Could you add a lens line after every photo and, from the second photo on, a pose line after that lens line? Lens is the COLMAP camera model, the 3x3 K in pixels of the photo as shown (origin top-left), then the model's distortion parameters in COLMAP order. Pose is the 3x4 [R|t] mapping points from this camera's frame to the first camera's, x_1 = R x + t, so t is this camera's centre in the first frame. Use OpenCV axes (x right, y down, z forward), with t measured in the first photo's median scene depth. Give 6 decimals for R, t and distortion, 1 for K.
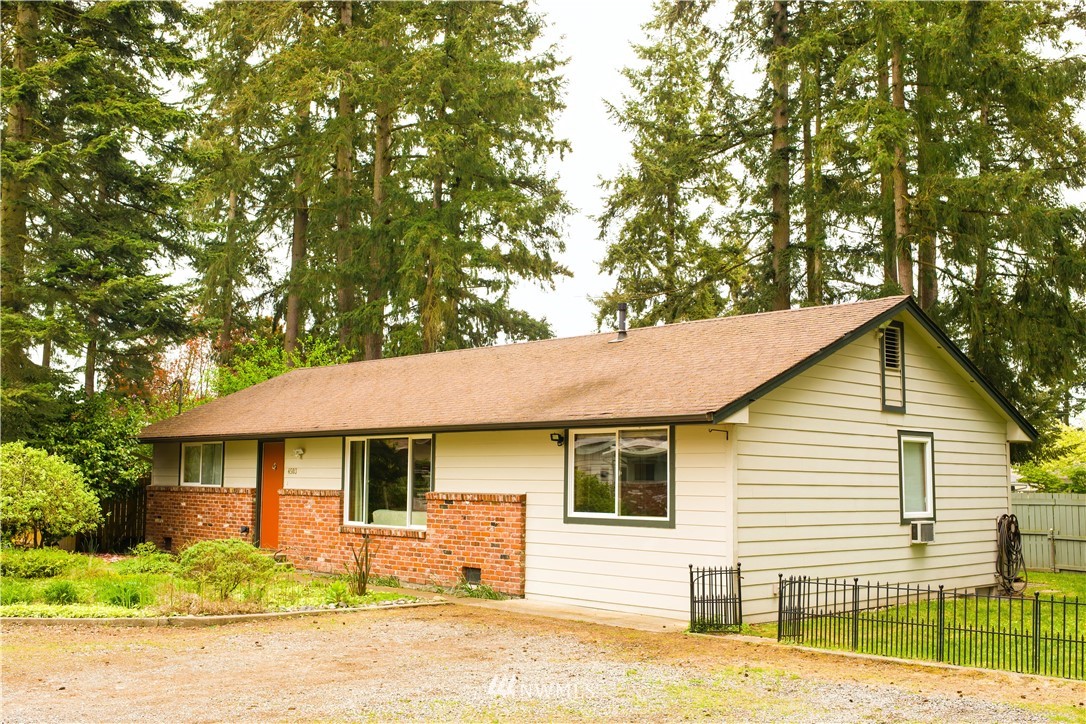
lens RADIAL K [[1060.2, 0, 543.0], [0, 1060.2, 362.0], [0, 0, 1]] dist [-0.034248, -0.004638]
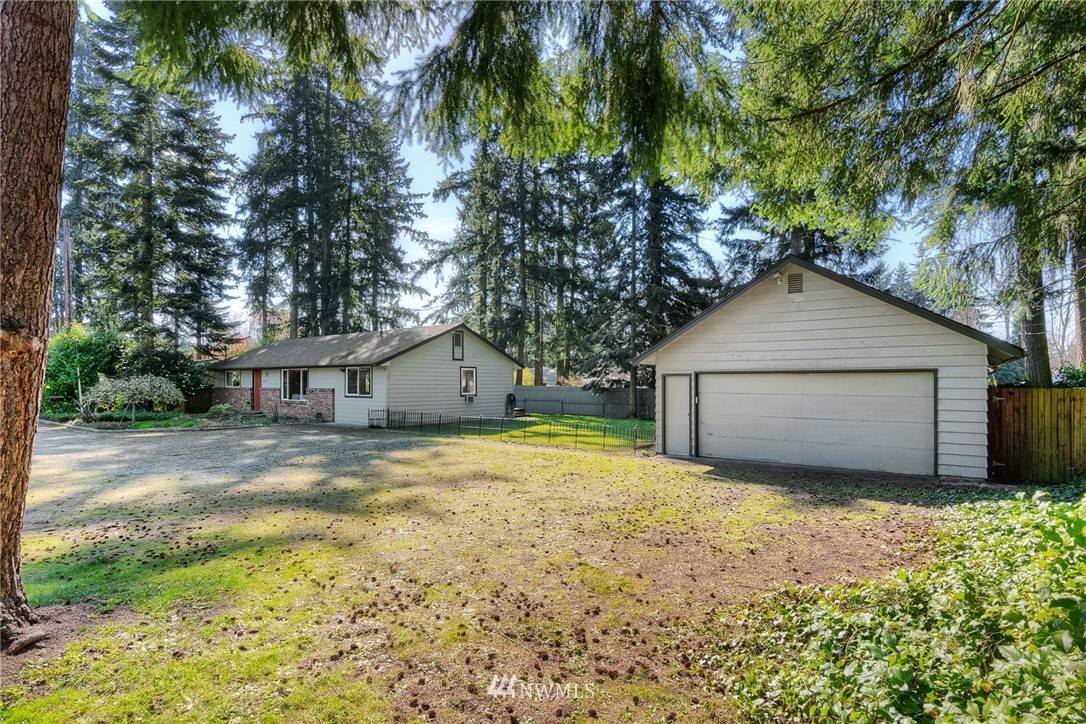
lens RADIAL K [[508.7, 0, 537.5], [0, 508.7, 367.7], [0, 0, 1]] dist [-0.001269, -0.000067]
pose [[0.987043, -0.006824, 0.160309, 0.318504], [-0.006820, 0.996408, 0.084409, -0.057544], [-0.160309, -0.084409, 0.983451, -0.494037]]
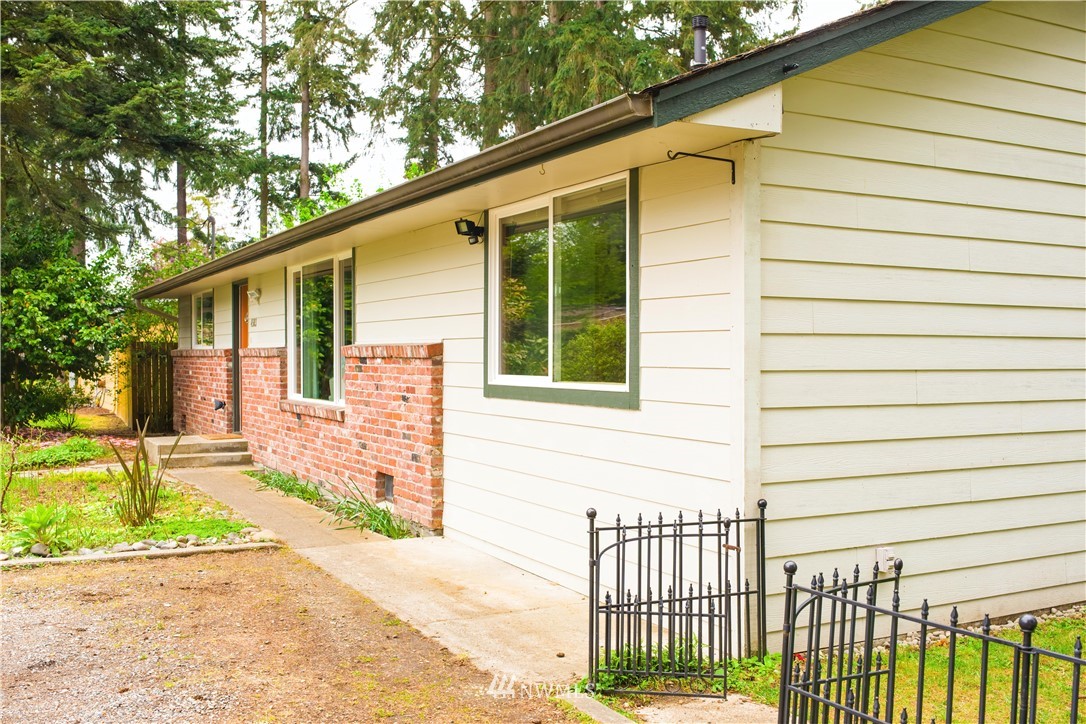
lens RADIAL K [[1060.2, 0, 543.0], [0, 1060.2, 362.0], [0, 0, 1]] dist [-0.034248, -0.004638]
pose [[0.966261, -0.009982, -0.257372, 0.169997], [0.040956, 0.992489, 0.115271, 0.075262], [0.254288, -0.121923, 0.959412, 0.502652]]
